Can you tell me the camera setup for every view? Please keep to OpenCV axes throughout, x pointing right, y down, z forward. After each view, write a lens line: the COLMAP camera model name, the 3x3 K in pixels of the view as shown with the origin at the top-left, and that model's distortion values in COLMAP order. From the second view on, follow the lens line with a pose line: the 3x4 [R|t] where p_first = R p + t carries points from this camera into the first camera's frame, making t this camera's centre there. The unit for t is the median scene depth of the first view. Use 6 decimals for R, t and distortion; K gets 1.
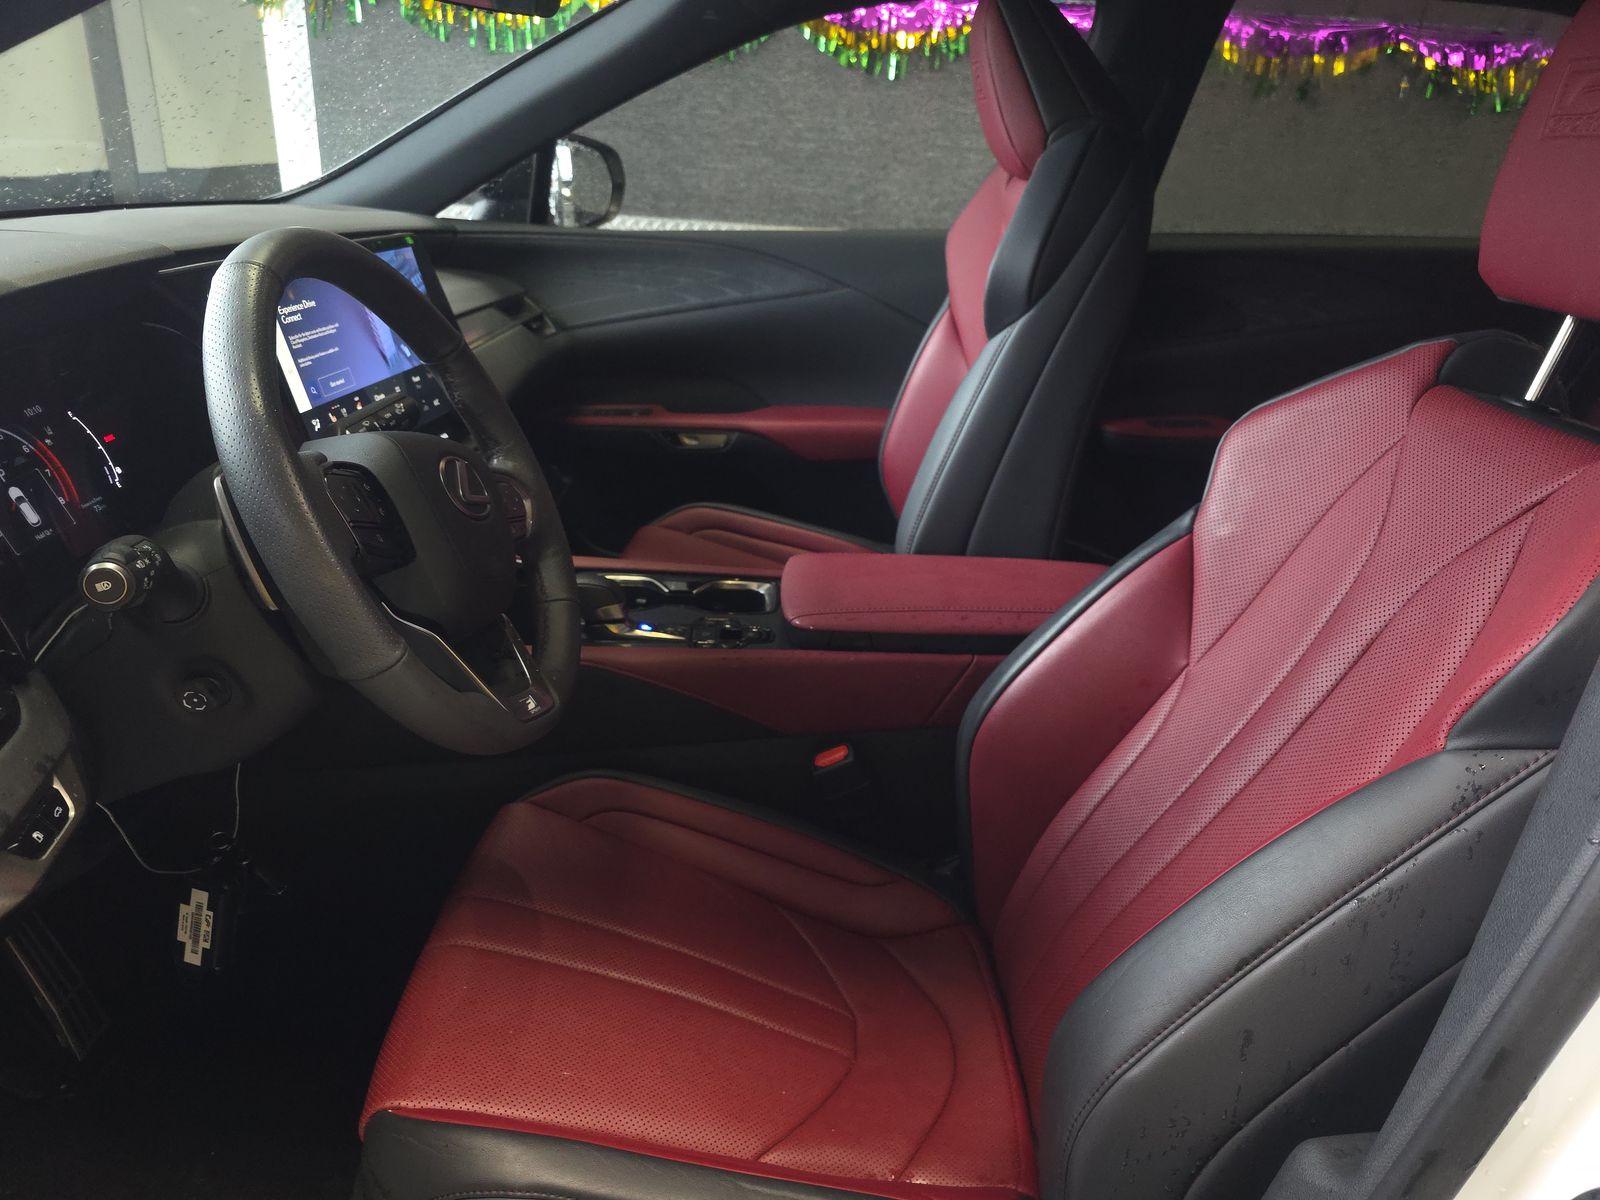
lens RADIAL K [[1062.3, 0, 800.0], [0, 1062.3, 600.0], [0, 0, 1]] dist [0.071826, -0.070895]
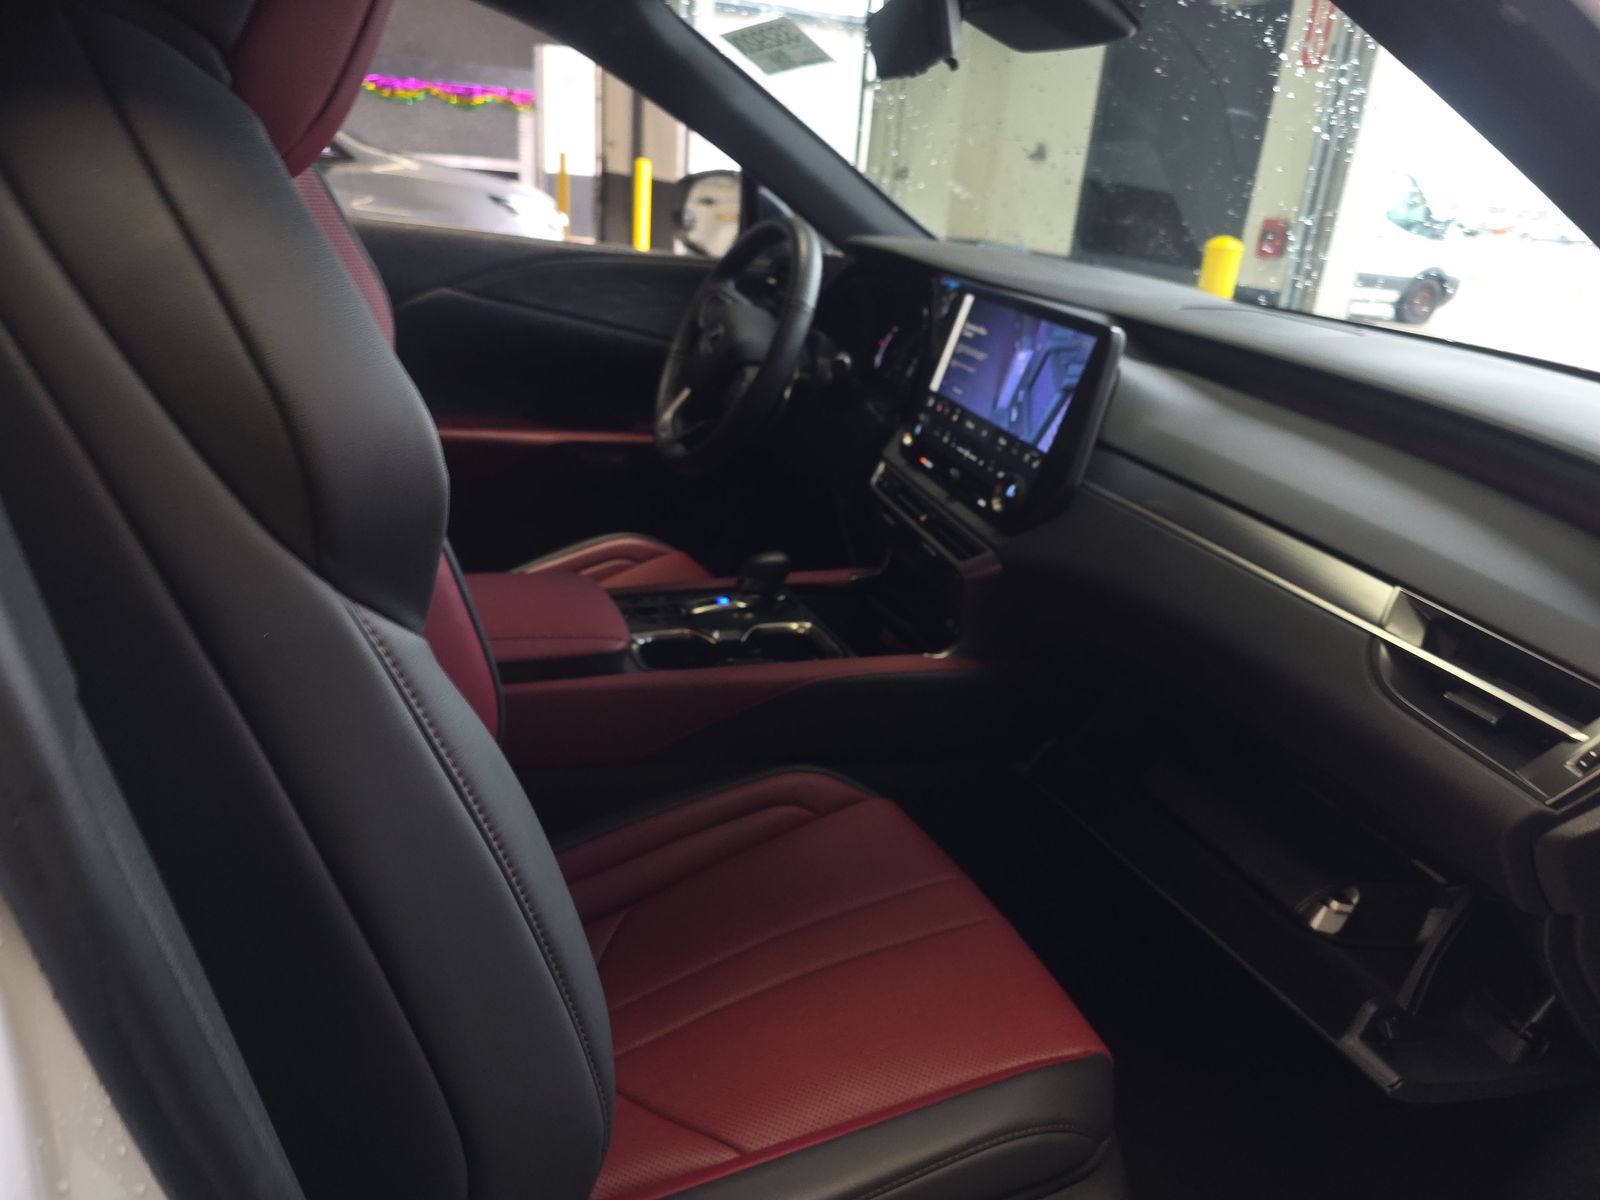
lens RADIAL K [[1062.3, 0, 800.0], [0, 1062.3, 600.0], [0, 0, 1]] dist [0.071826, -0.070895]
pose [[-0.906605, 0.050412, -0.418959, 0.248421], [-0.270031, 0.693635, 0.667797, -0.745922], [0.324269, 0.718560, -0.615240, 1.723326]]
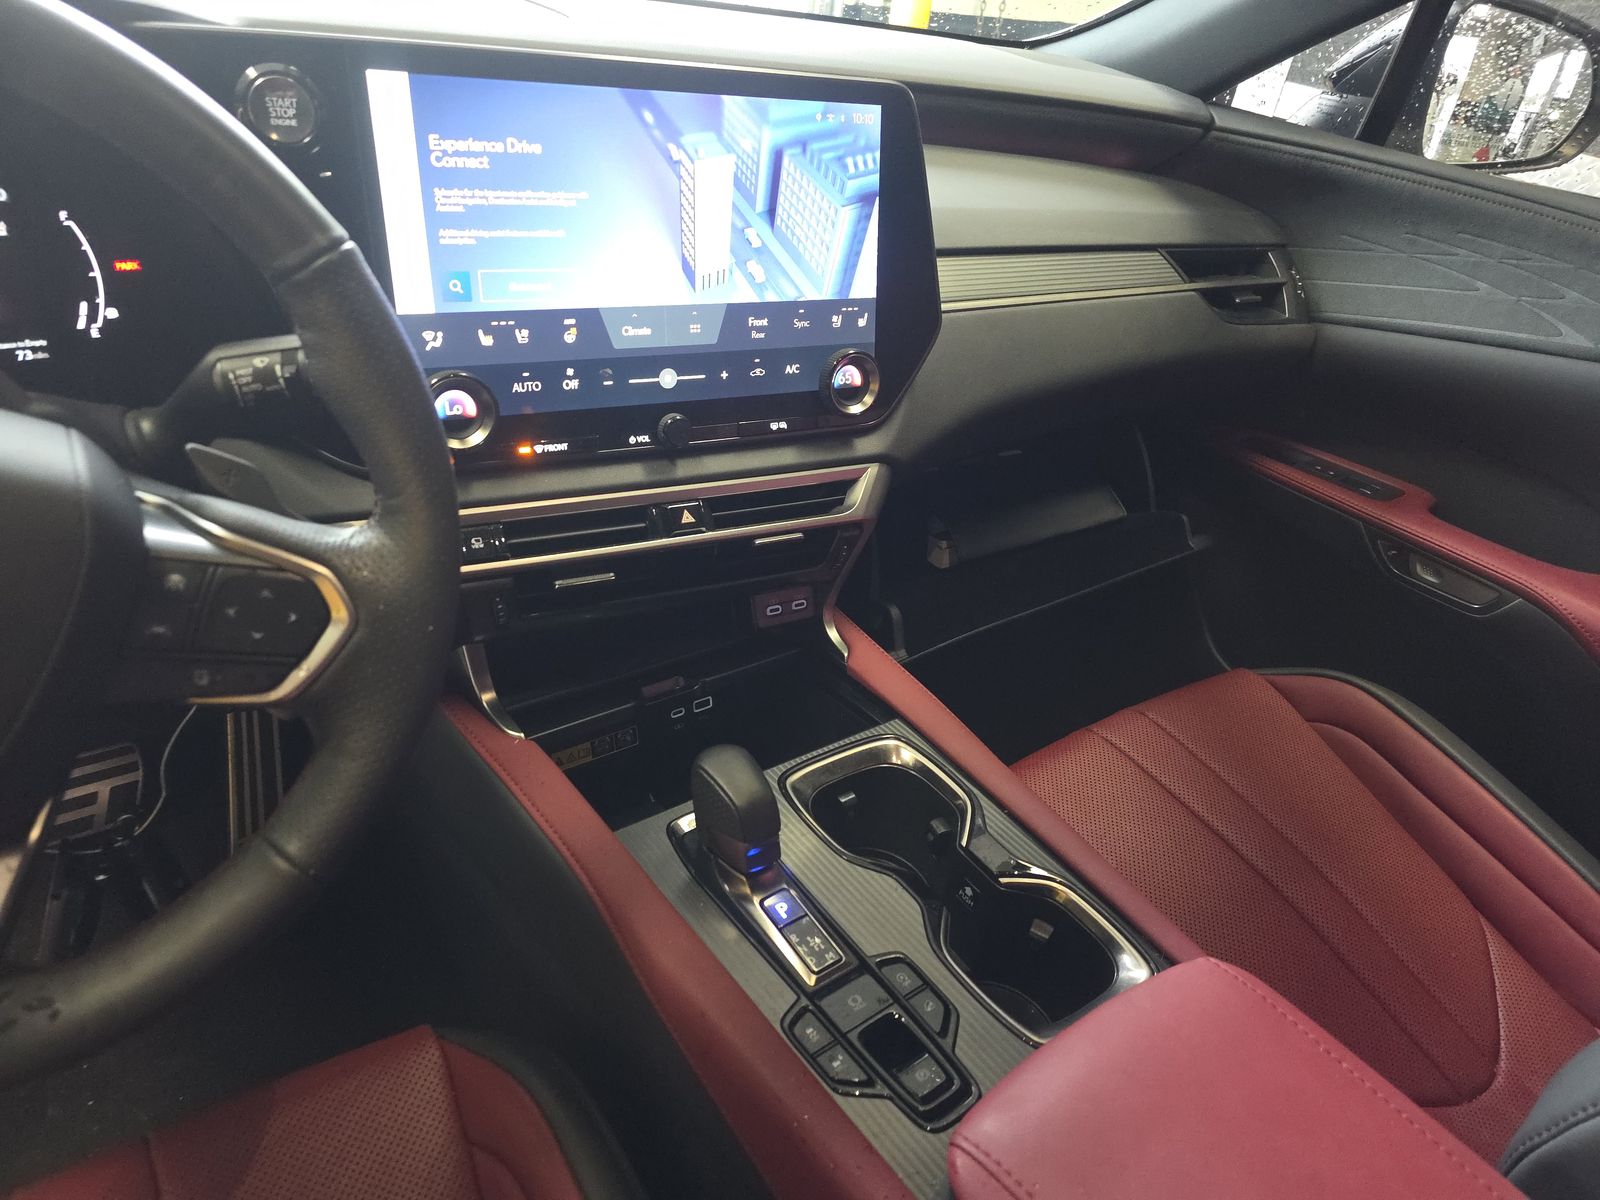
lens RADIAL K [[1062.3, 0, 800.0], [0, 1062.3, 600.0], [0, 0, 1]] dist [0.071826, -0.070895]
pose [[0.592394, 0.462158, -0.659909, 0.127593], [-0.411707, 0.877732, 0.245121, -0.234683], [0.692507, 0.126481, 0.710237, 0.636043]]
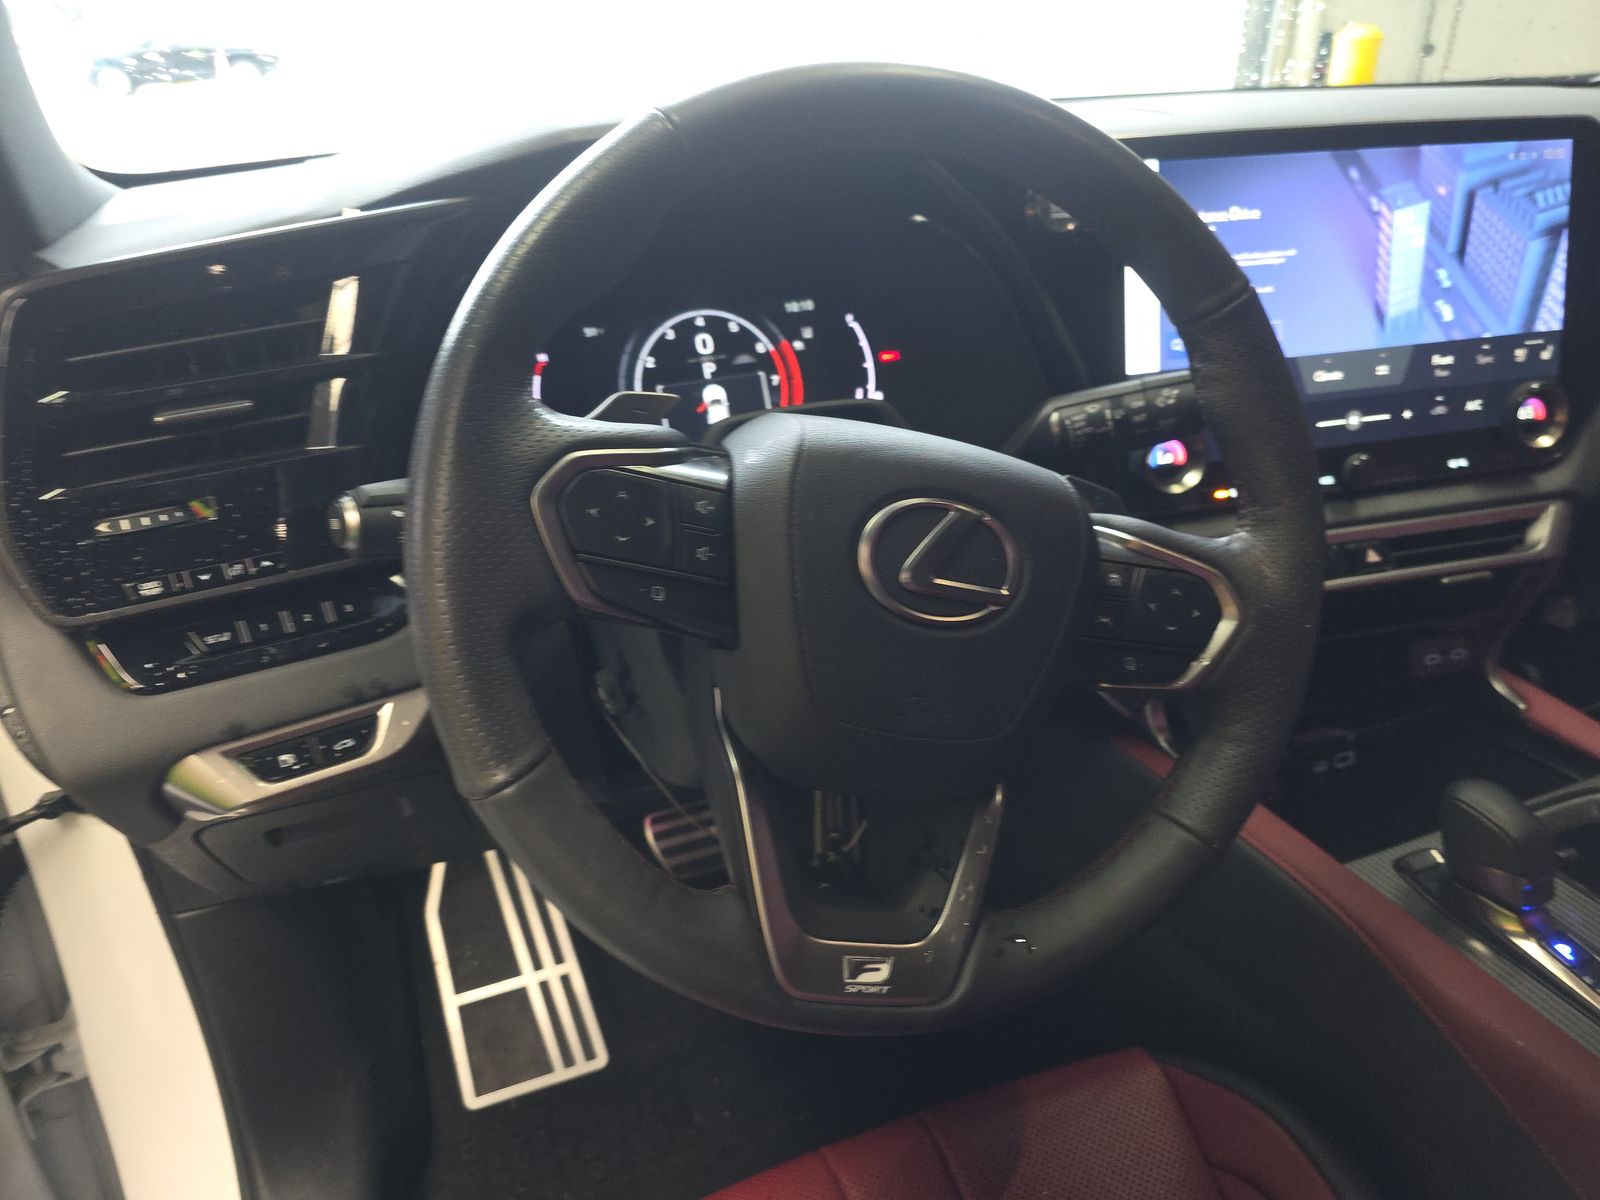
lens RADIAL K [[1062.3, 0, 800.0], [0, 1062.3, 600.0], [0, 0, 1]] dist [0.071826, -0.070895]
pose [[0.366554, 0.378325, -0.850005, 0.076224], [-0.329545, 0.907160, 0.261652, -0.129400], [0.870079, 0.184205, 0.457198, 0.455571]]
